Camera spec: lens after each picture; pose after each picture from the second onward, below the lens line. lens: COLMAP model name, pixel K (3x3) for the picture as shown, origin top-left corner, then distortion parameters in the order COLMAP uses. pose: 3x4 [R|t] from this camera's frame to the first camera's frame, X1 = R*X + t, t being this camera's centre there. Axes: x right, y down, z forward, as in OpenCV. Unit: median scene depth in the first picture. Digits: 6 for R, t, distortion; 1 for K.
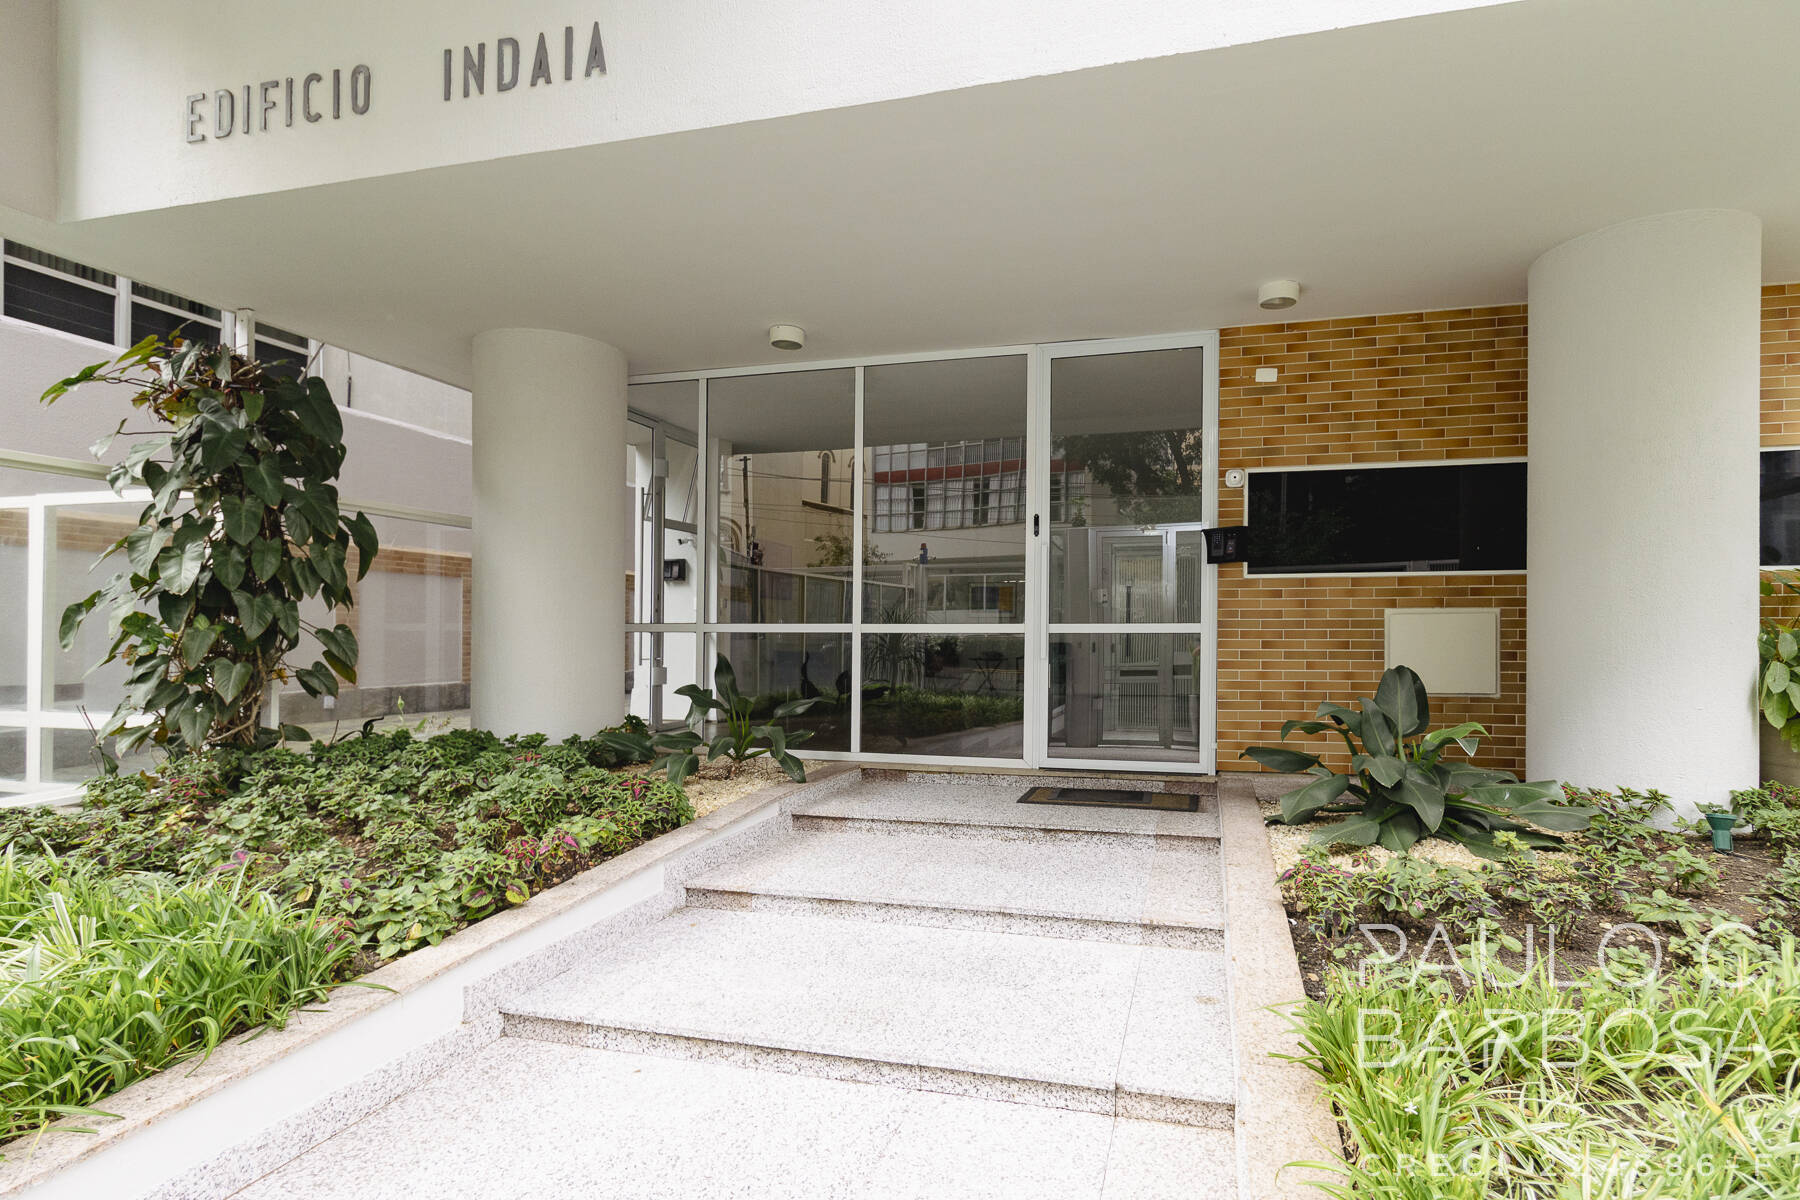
lens RADIAL K [[828.5, 0, 900.0], [0, 828.5, 600.0], [0, 0, 1]] dist [0.001002, 0.000198]
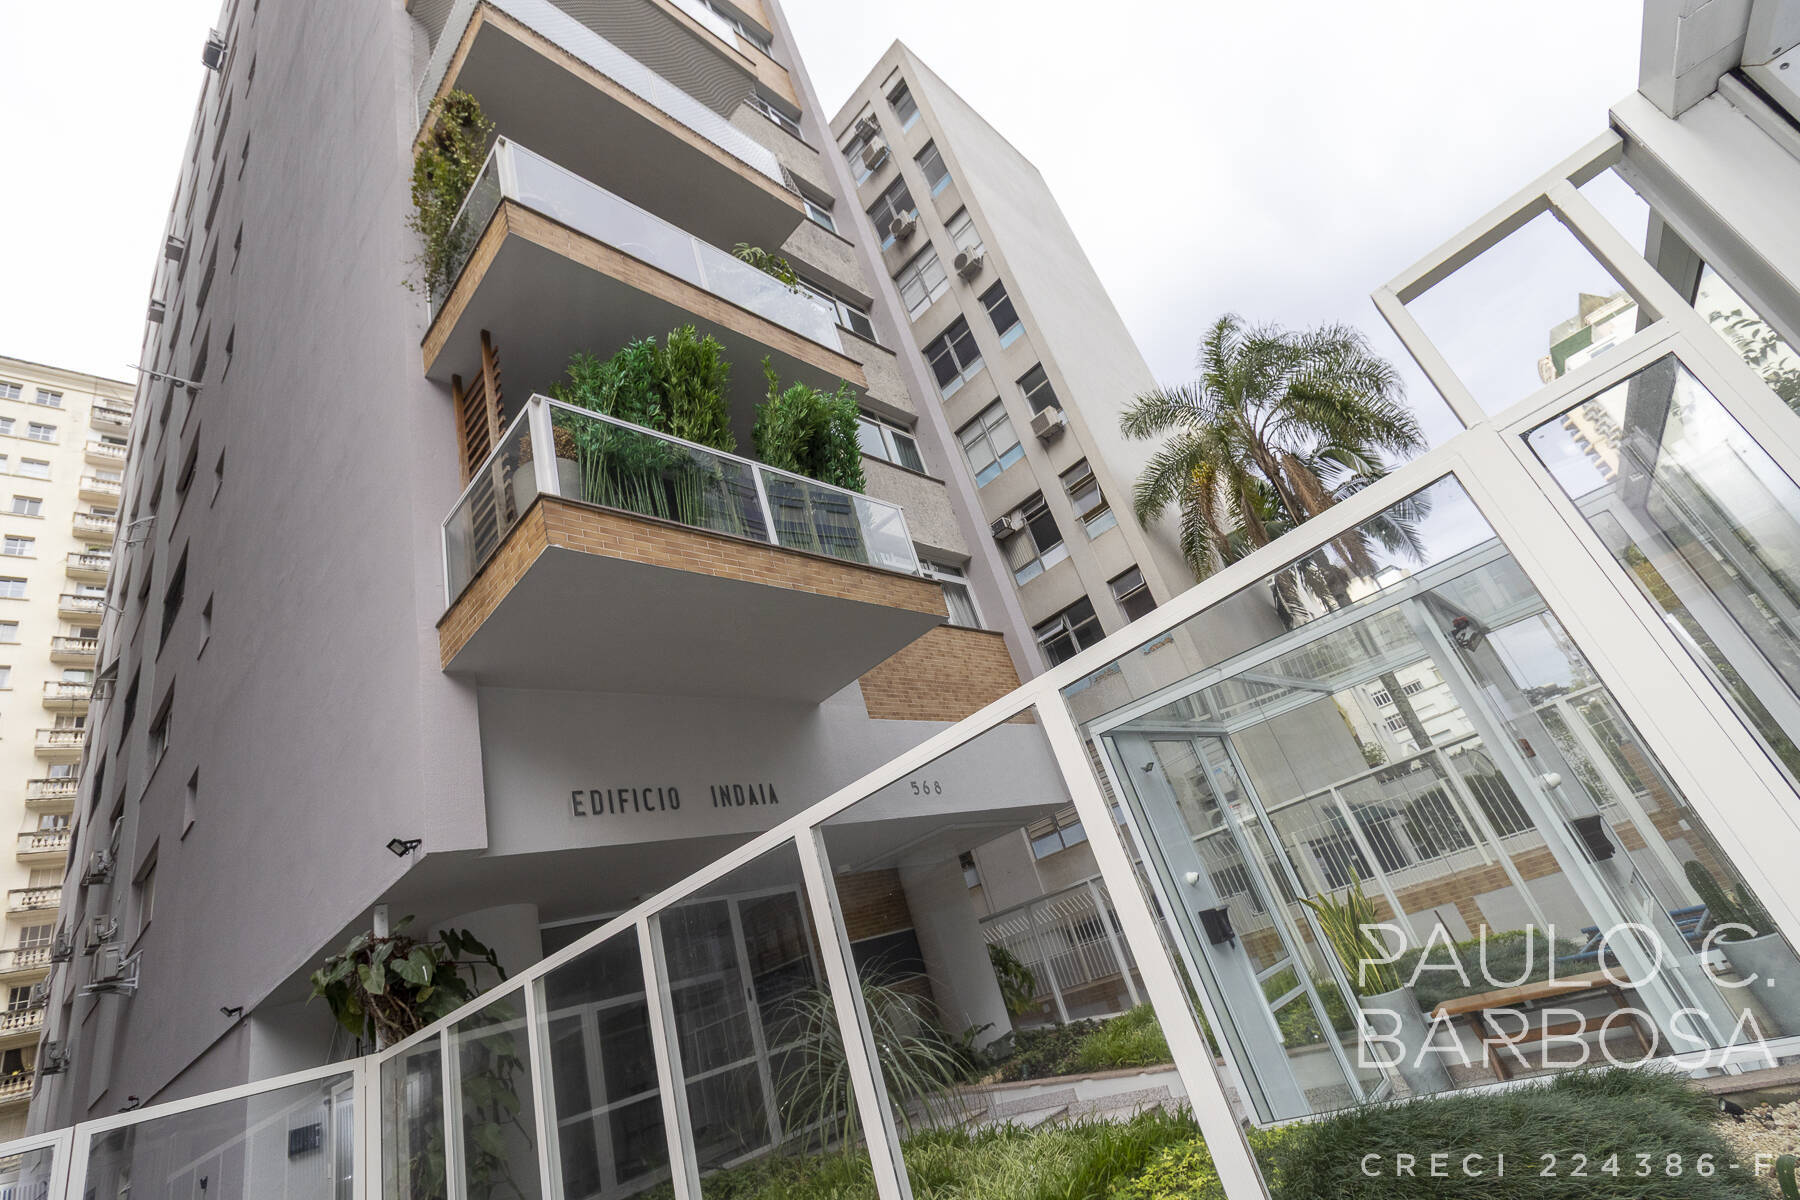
lens RADIAL K [[828.5, 0, 900.0], [0, 828.5, 600.0], [0, 0, 1]] dist [0.001002, 0.000198]
pose [[0.500014, 0.233609, 0.833914, -2.207727], [0.275164, 0.870175, -0.408755, -0.014575], [-0.821140, 0.433846, 0.370819, -0.501830]]
